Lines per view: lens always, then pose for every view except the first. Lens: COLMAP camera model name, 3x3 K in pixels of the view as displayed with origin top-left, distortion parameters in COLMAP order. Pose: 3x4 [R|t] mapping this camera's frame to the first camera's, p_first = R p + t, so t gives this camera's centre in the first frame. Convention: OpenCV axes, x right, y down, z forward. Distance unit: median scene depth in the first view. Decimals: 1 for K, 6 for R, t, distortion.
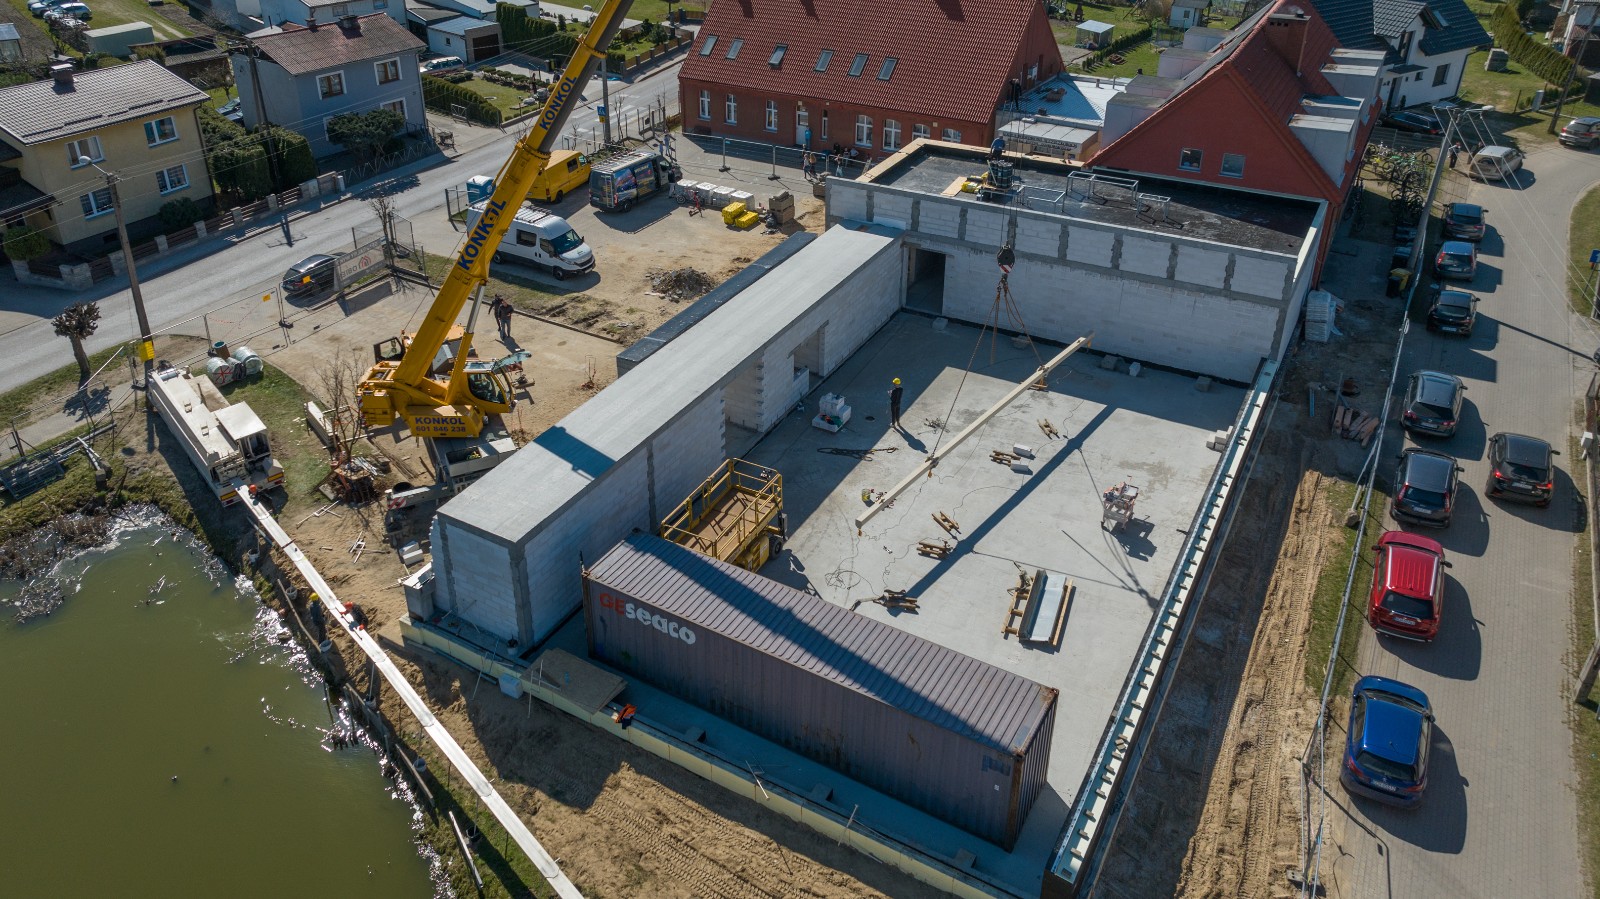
lens RADIAL K [[1152.4, 0, 733.9], [0, 1152.4, 312.4], [0, 0, 1]] dist [-0.000002, 0.000515]
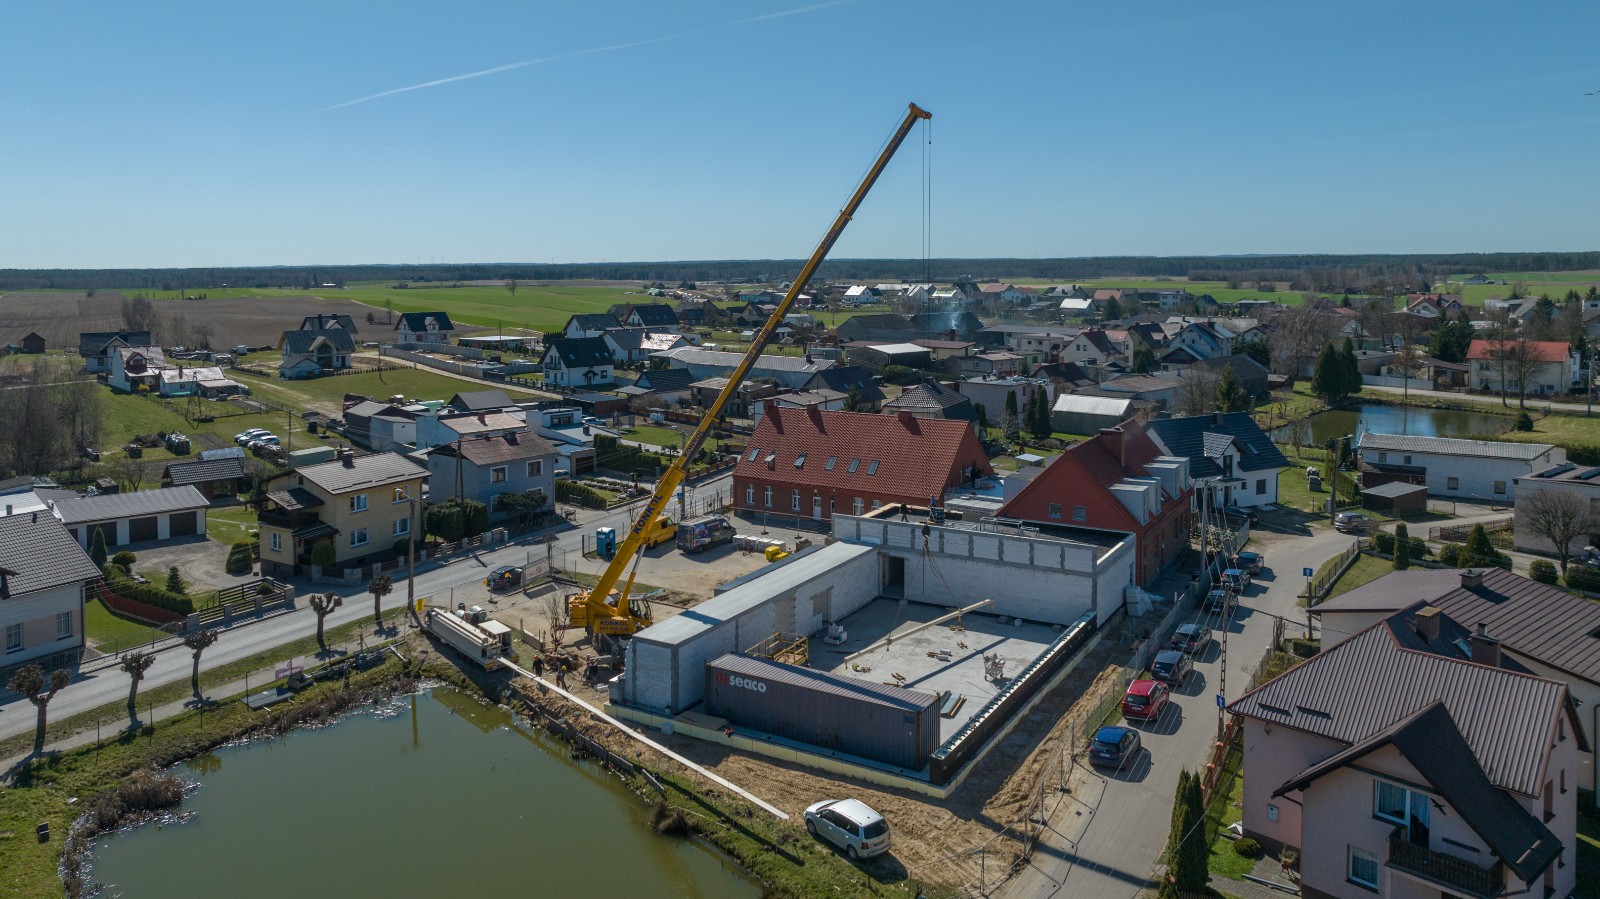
lens RADIAL K [[1152.4, 0, 733.9], [0, 1152.4, 312.4], [0, 0, 1]] dist [-0.000002, 0.000515]
pose [[0.999727, 0.017078, -0.015929, -0.040124], [-0.021987, 0.918208, -0.395487, 0.280267], [0.007872, 0.395729, 0.918333, -0.651185]]
